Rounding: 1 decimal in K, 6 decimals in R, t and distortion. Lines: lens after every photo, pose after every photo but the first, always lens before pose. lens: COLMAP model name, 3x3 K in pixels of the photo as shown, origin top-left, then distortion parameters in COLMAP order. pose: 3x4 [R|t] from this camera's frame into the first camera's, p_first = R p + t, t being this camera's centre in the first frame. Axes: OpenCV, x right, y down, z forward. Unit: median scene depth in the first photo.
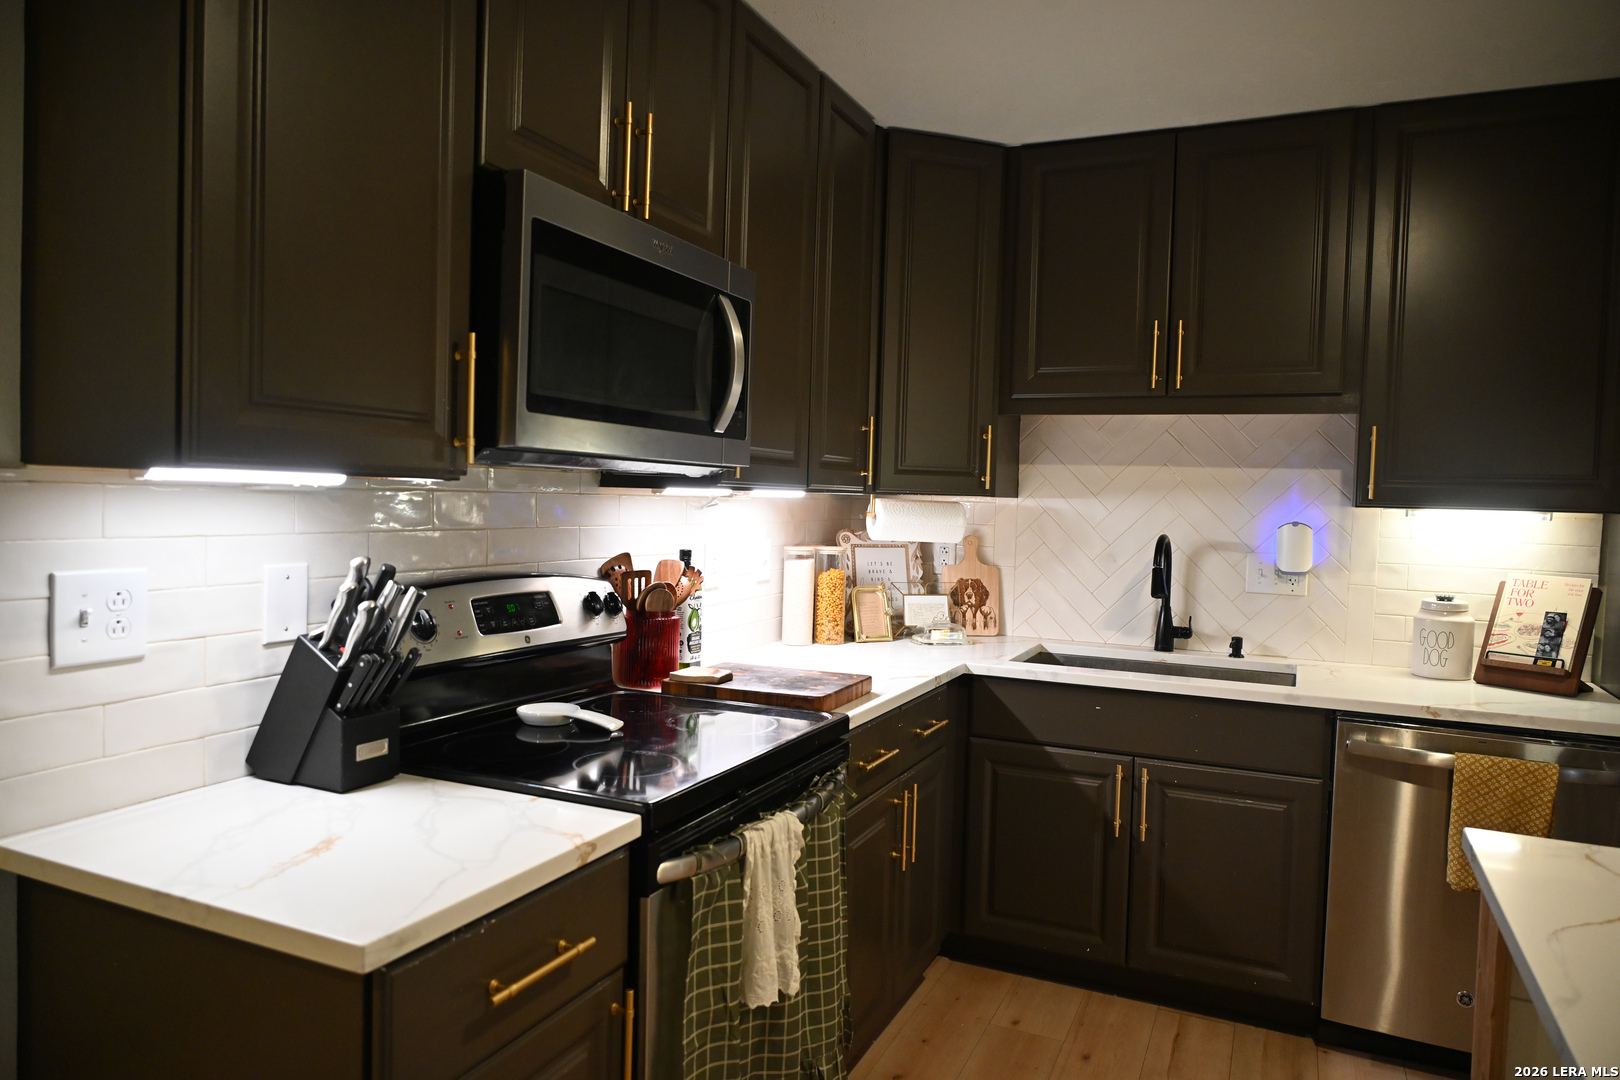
lens RADIAL K [[1071.5, 0, 810.0], [0, 1071.5, 540.0], [0, 0, 1]] dist [-0.002237, -0.001321]
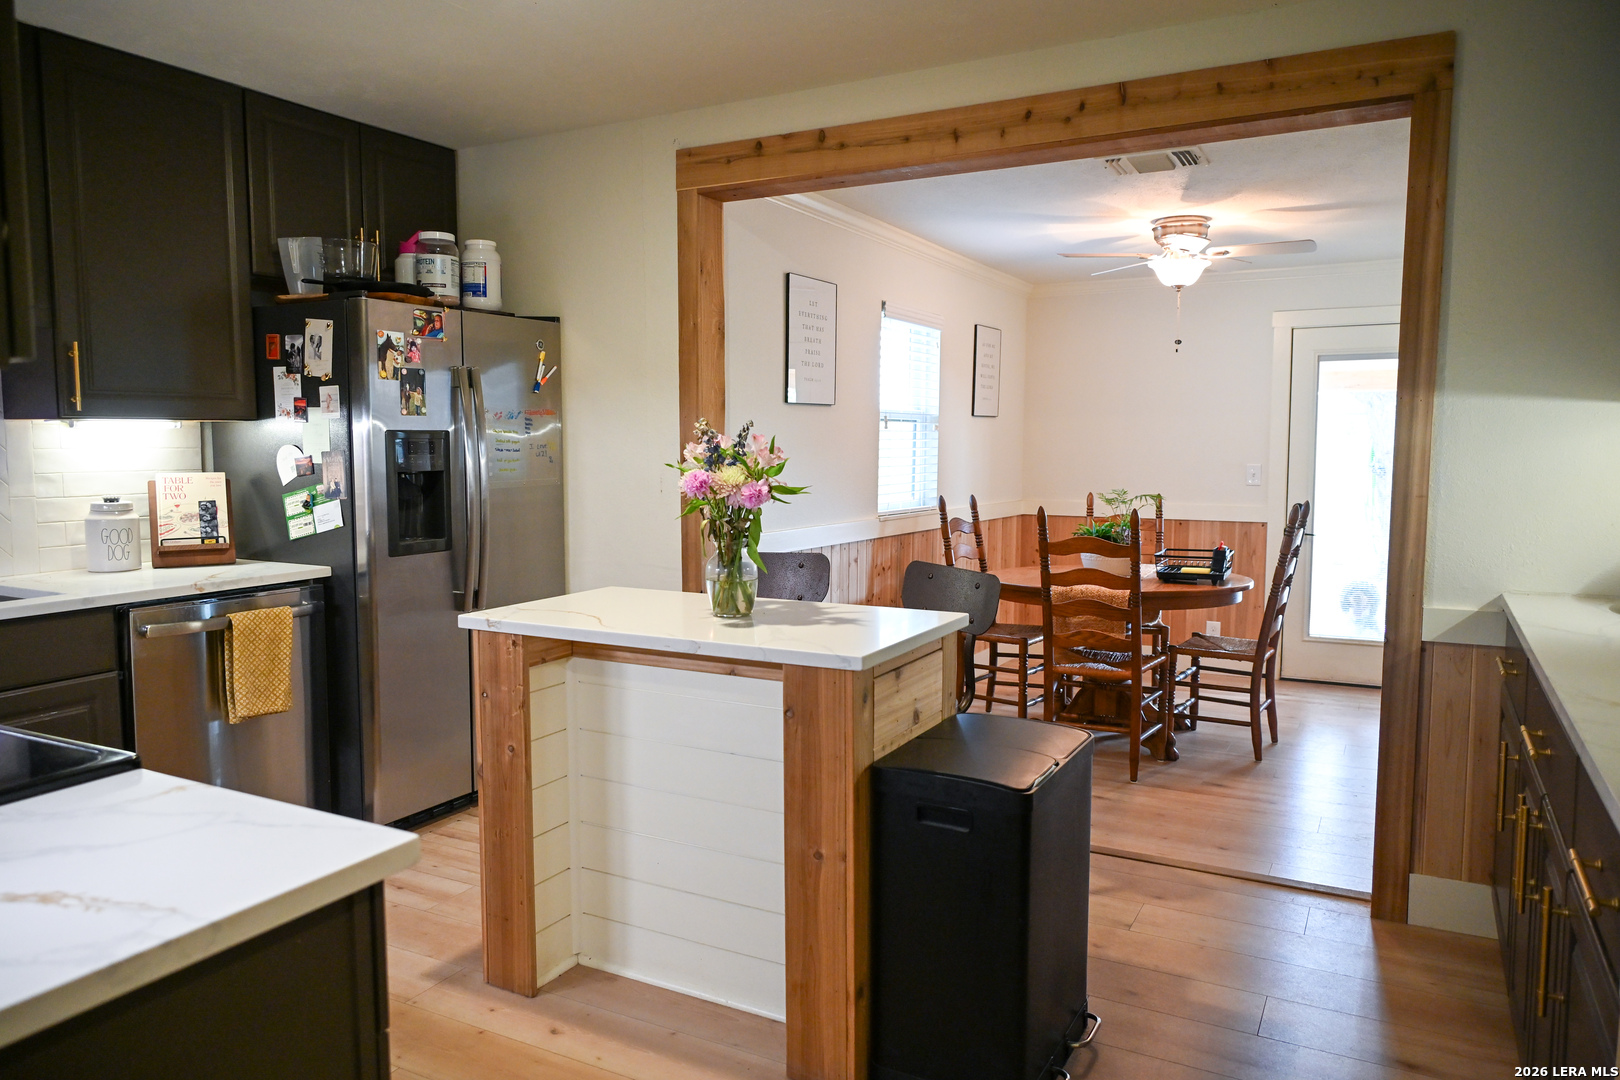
lens RADIAL K [[1110.4, 0, 826.5], [0, 1110.4, 536.6], [0, 0, 1]] dist [0.001362, 0.005203]
pose [[0.050847, -0.119093, 0.991580, -0.563511], [0.046651, 0.992064, 0.116759, -0.008793], [-0.997616, 0.040321, 0.055999, 0.205147]]
